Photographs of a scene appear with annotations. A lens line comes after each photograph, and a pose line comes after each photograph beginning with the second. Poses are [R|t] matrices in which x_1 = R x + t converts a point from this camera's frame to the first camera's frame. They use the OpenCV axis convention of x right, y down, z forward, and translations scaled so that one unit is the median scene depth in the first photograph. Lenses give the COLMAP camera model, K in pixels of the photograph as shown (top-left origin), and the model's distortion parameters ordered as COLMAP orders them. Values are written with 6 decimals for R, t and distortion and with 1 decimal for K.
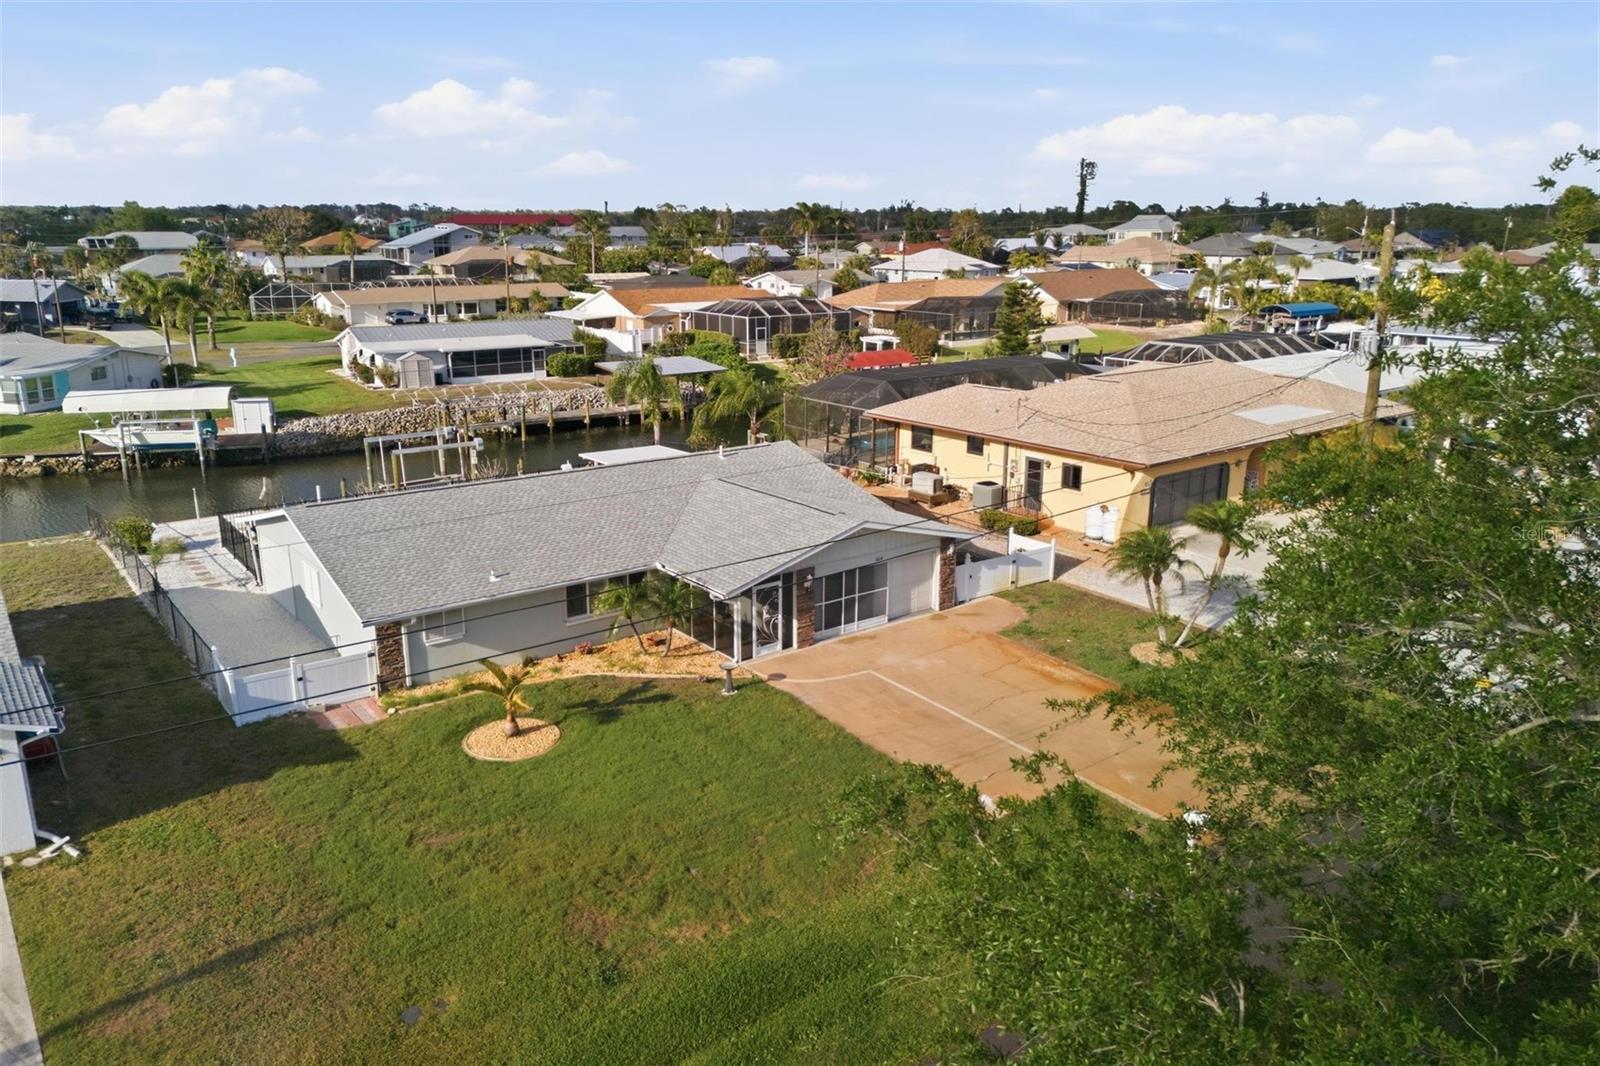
lens RADIAL K [[1158.0, 0, 798.4], [0, 1158.0, 558.1], [0, 0, 1]] dist [0.100180, -0.110117]
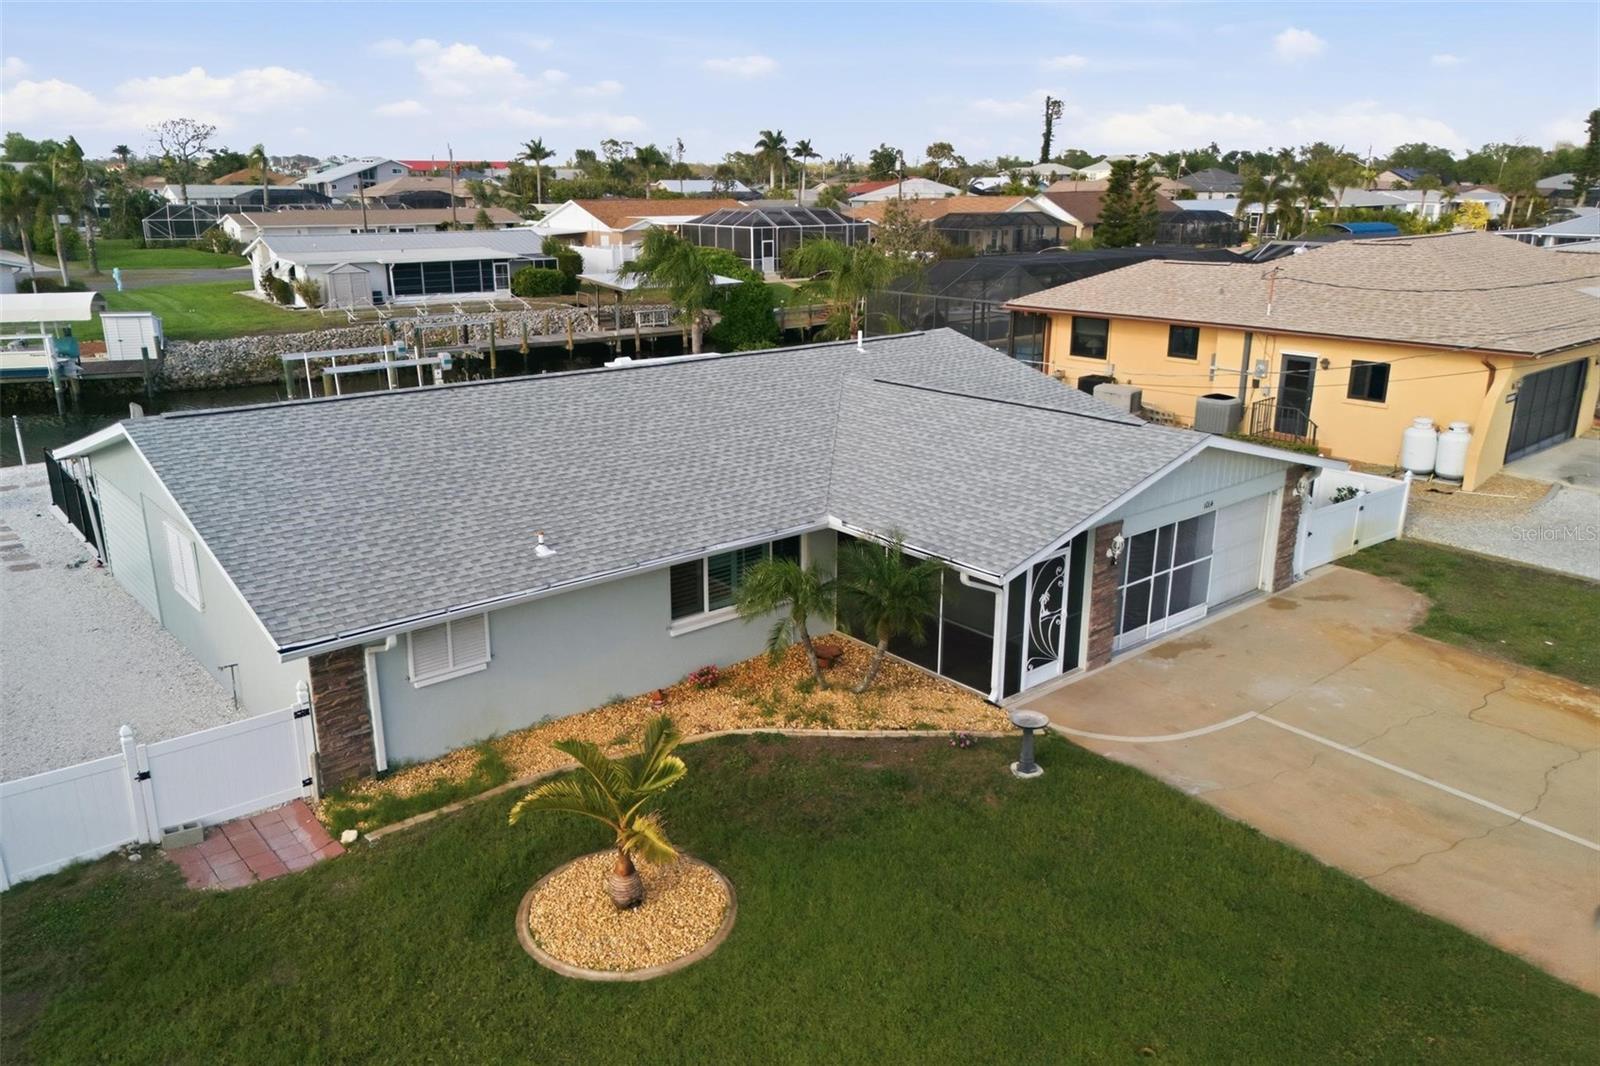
lens RADIAL K [[1158.0, 0, 798.4], [0, 1158.0, 558.1], [0, 0, 1]] dist [0.100180, -0.110117]
pose [[0.998491, -0.015553, 0.052664, -0.122662], [0.013843, 0.999370, 0.032683, 0.003971], [-0.053140, -0.031905, 0.998077, 0.337093]]
